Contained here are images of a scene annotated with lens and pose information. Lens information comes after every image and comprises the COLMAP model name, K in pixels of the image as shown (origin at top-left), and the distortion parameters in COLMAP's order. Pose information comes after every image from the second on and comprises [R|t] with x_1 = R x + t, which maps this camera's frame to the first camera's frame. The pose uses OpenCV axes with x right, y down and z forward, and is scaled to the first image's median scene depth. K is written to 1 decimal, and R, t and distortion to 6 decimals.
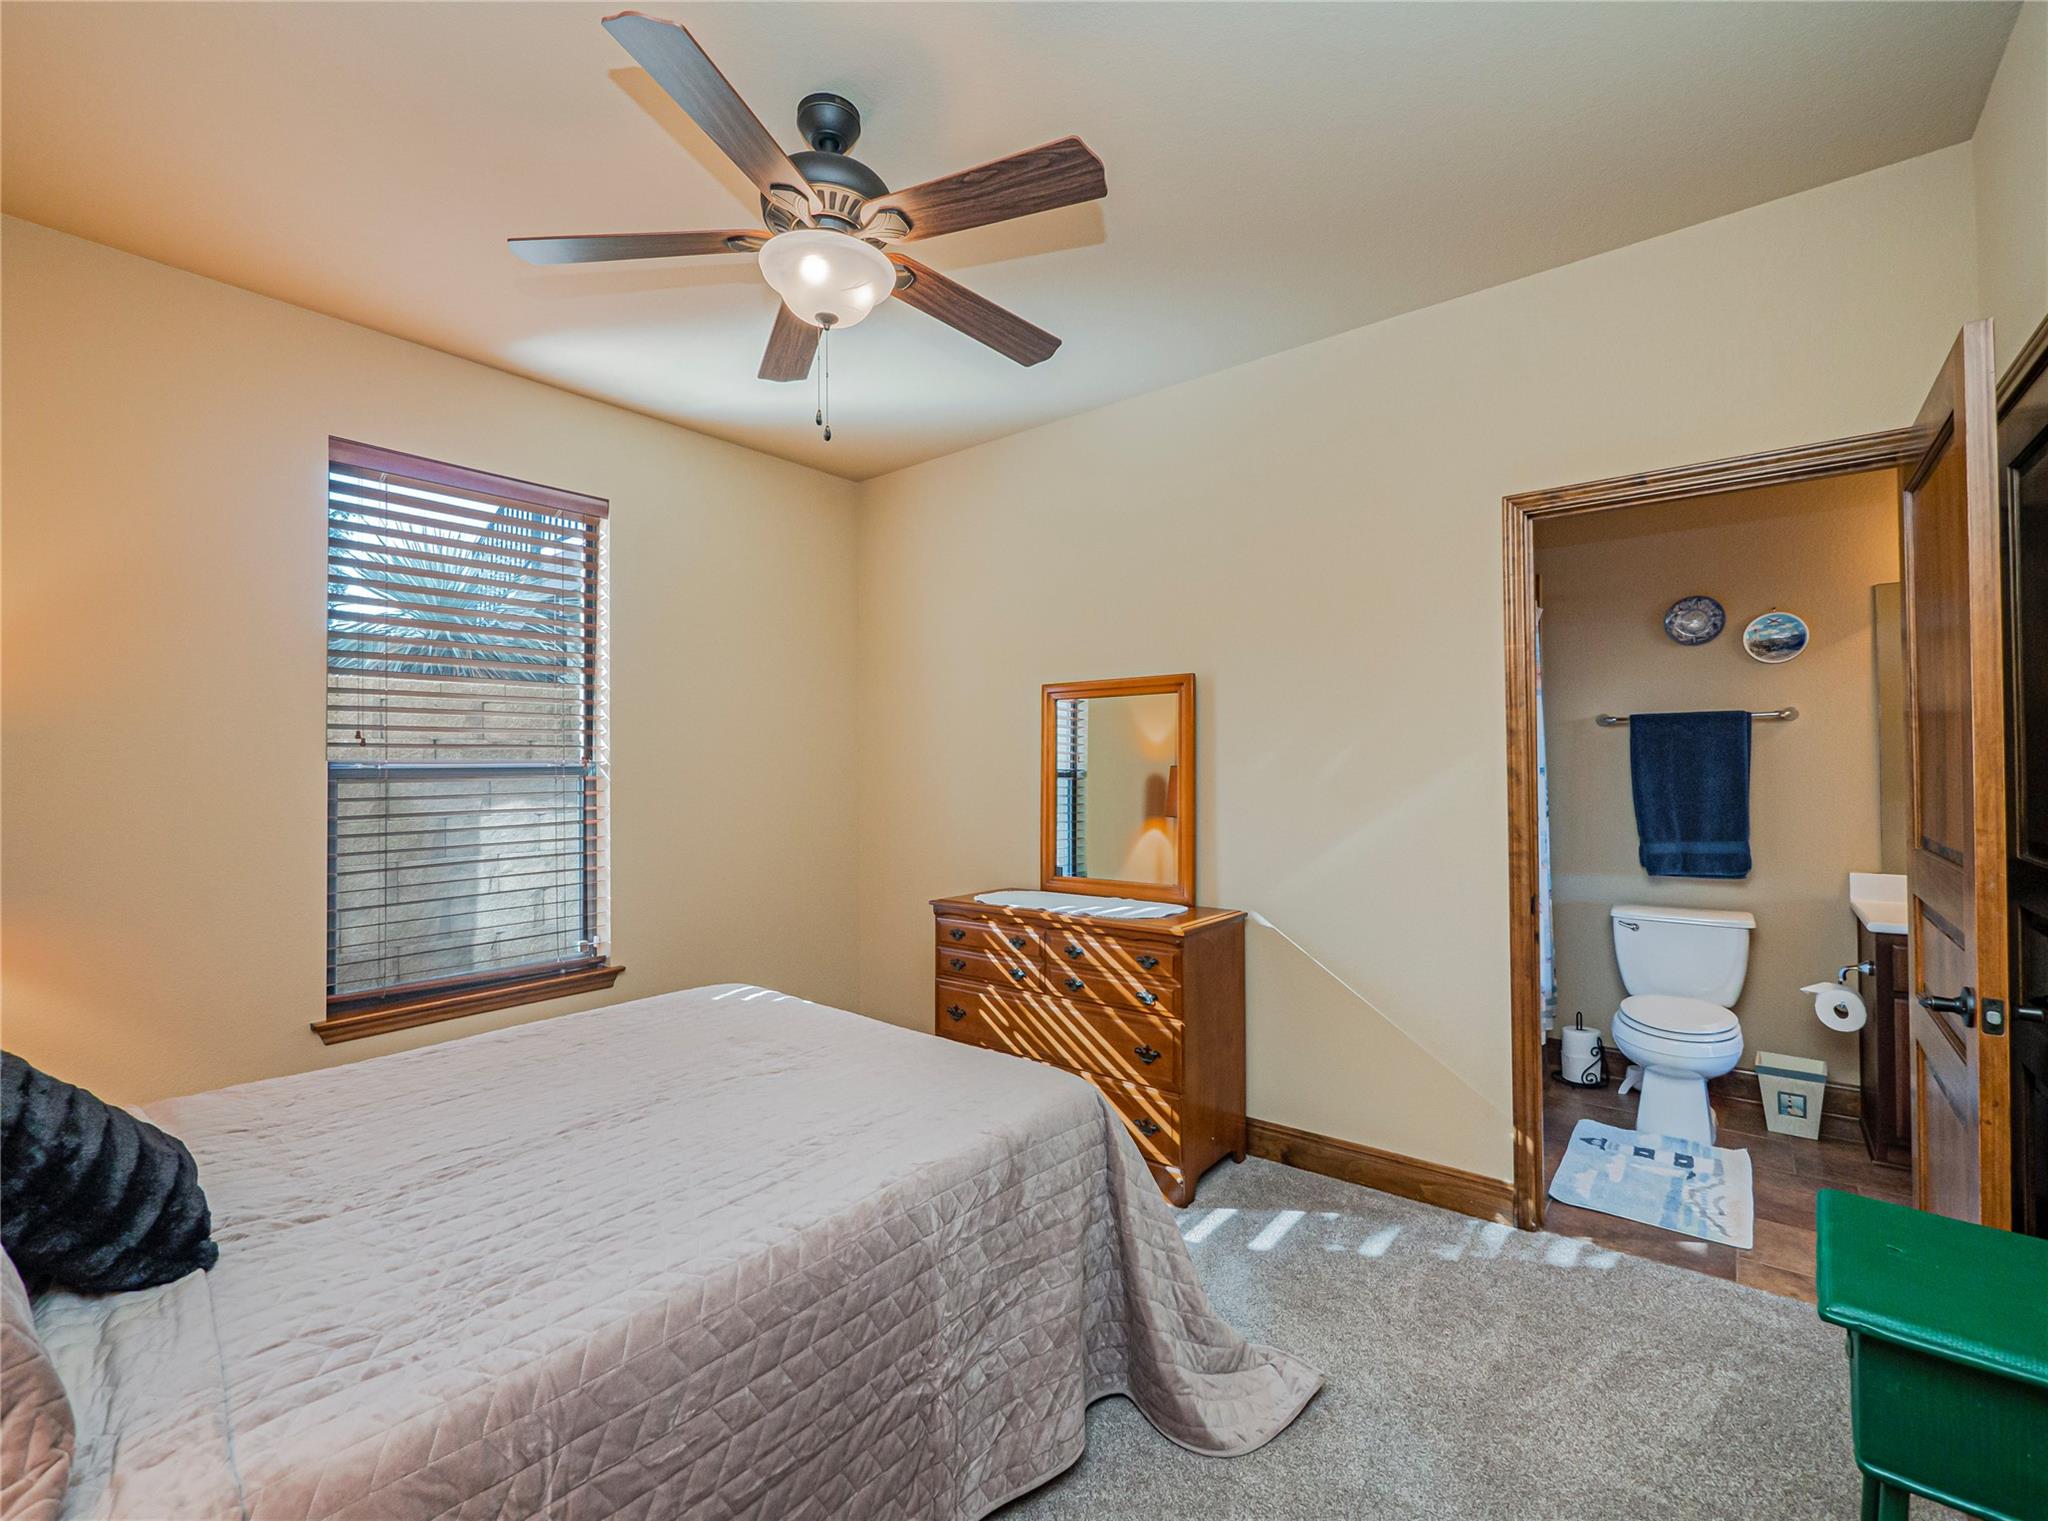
lens RADIAL K [[883.8, 0, 1024.0], [0, 883.8, 760.5], [0, 0, 1]] dist [0.000079, -0.000036]
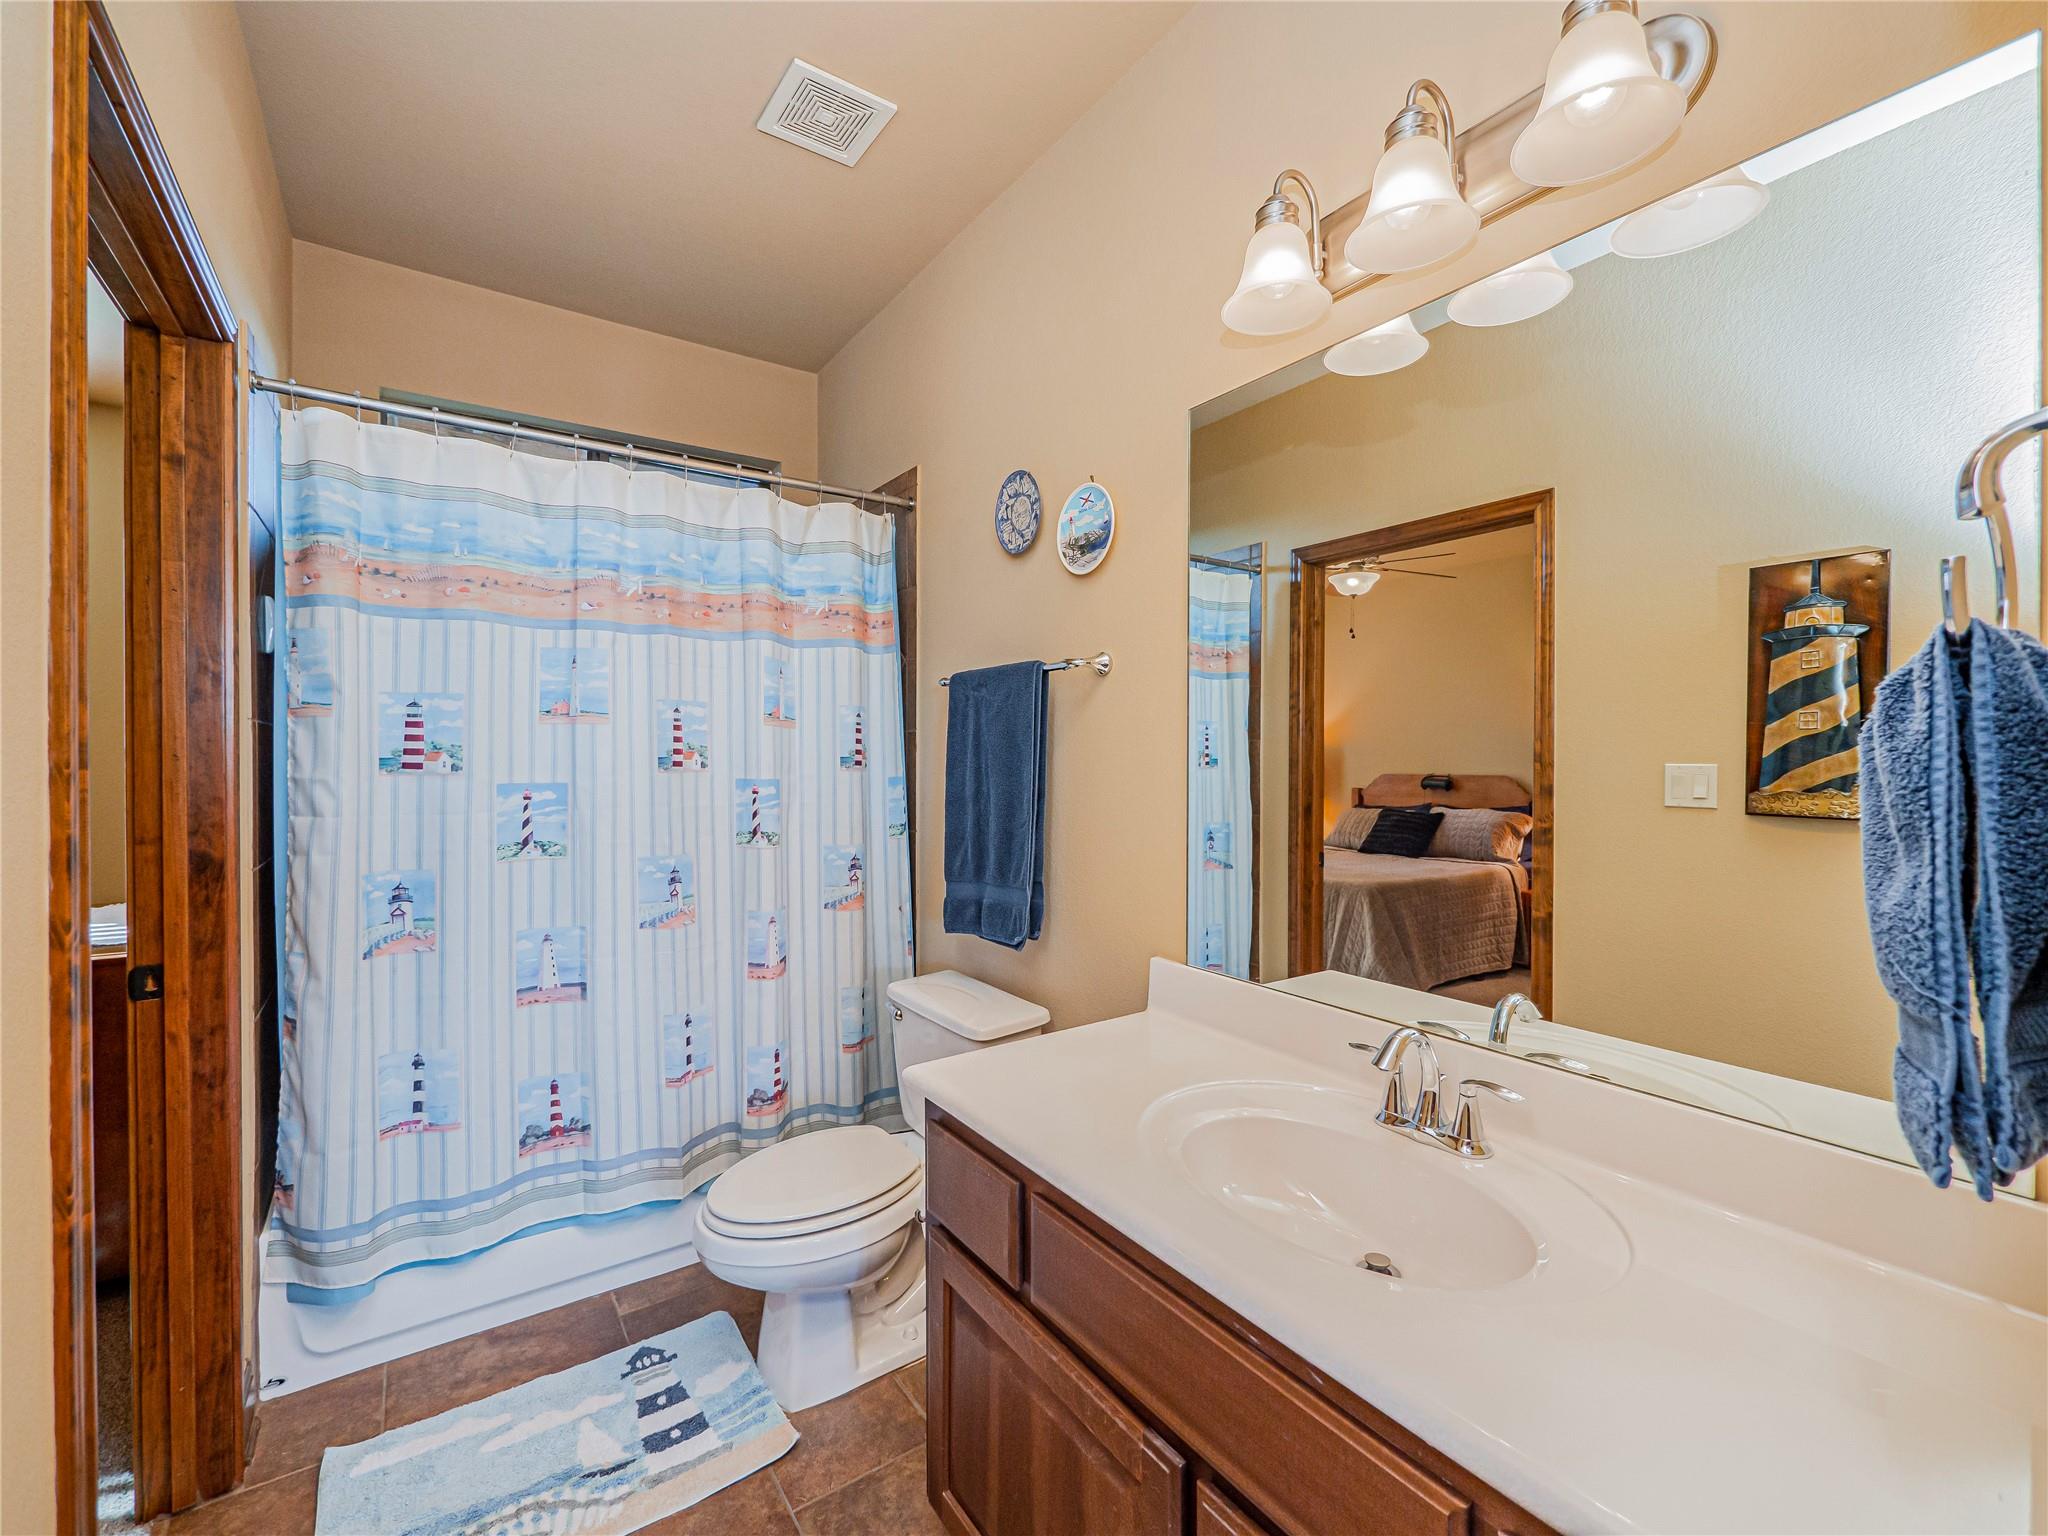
lens RADIAL K [[864.0, 0, 1020.4], [0, 864.0, 759.9], [0, 0, 1]] dist [-0.003638, 0.000366]
pose [[0.957902, 0.011518, -0.286864, 0.983846], [-0.008507, 0.999895, 0.011740, 0.002389], [0.286969, -0.008805, 0.957899, 0.463117]]
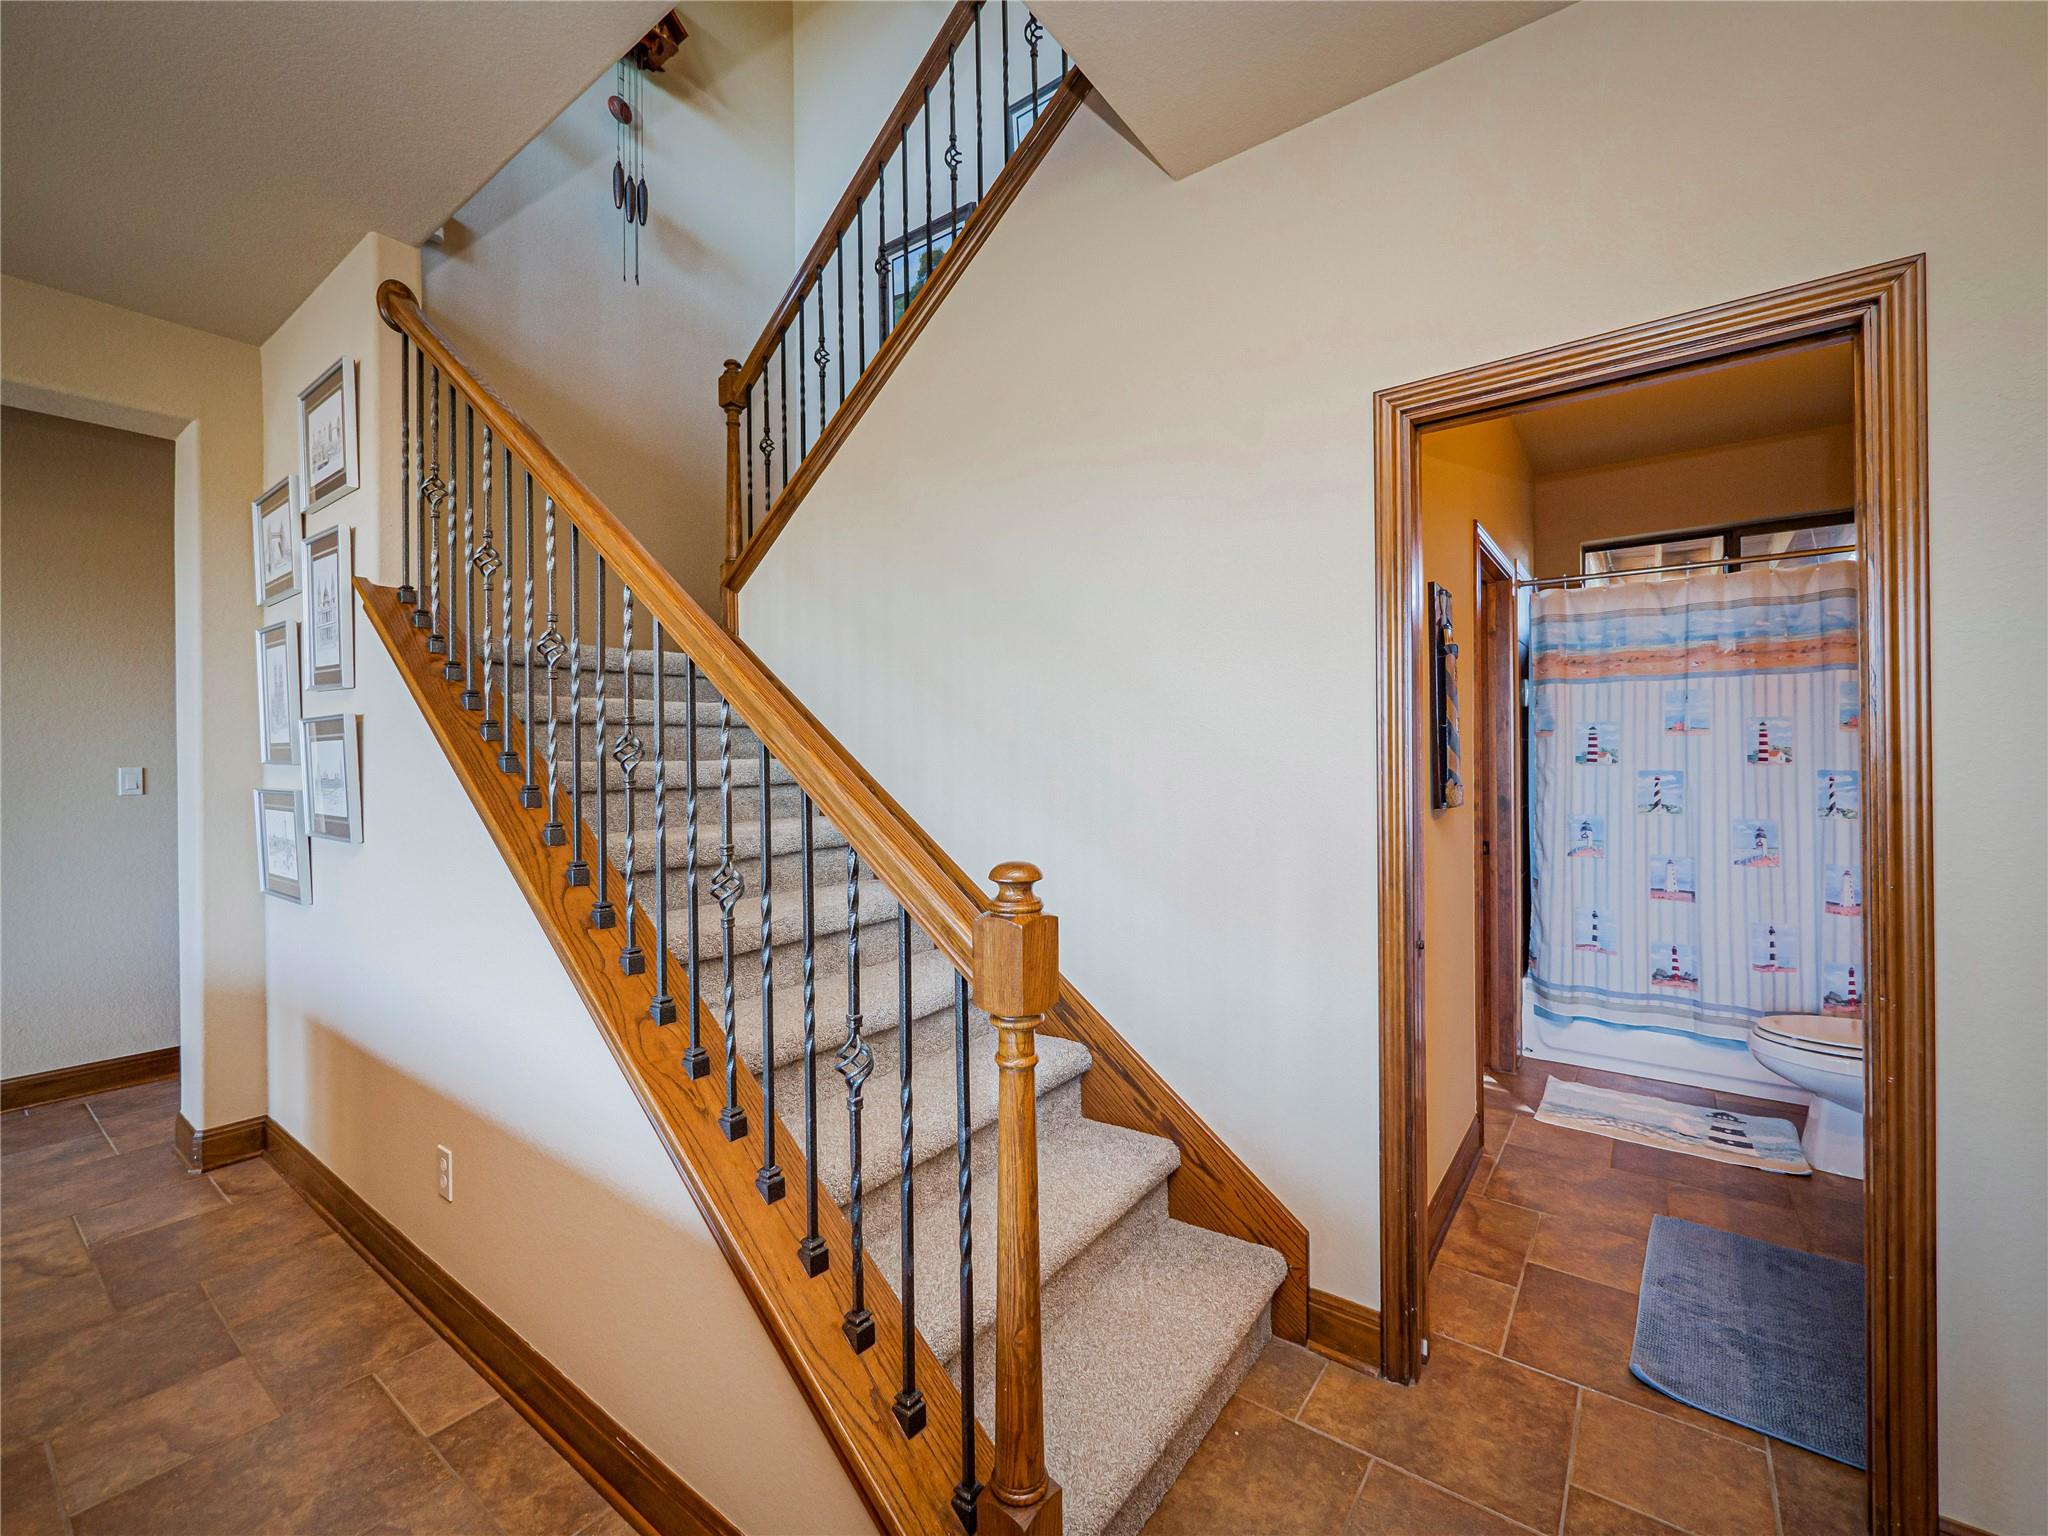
lens RADIAL K [[858.4, 0, 1020.0], [0, 858.4, 760.5], [0, 0, 1]] dist [-0.003640, -0.000501]
pose [[0.033122, 0.011974, -0.999380, 1.487362], [0.010335, 0.999871, 0.012323, -0.004123], [0.999398, -0.010737, 0.032994, 0.139133]]
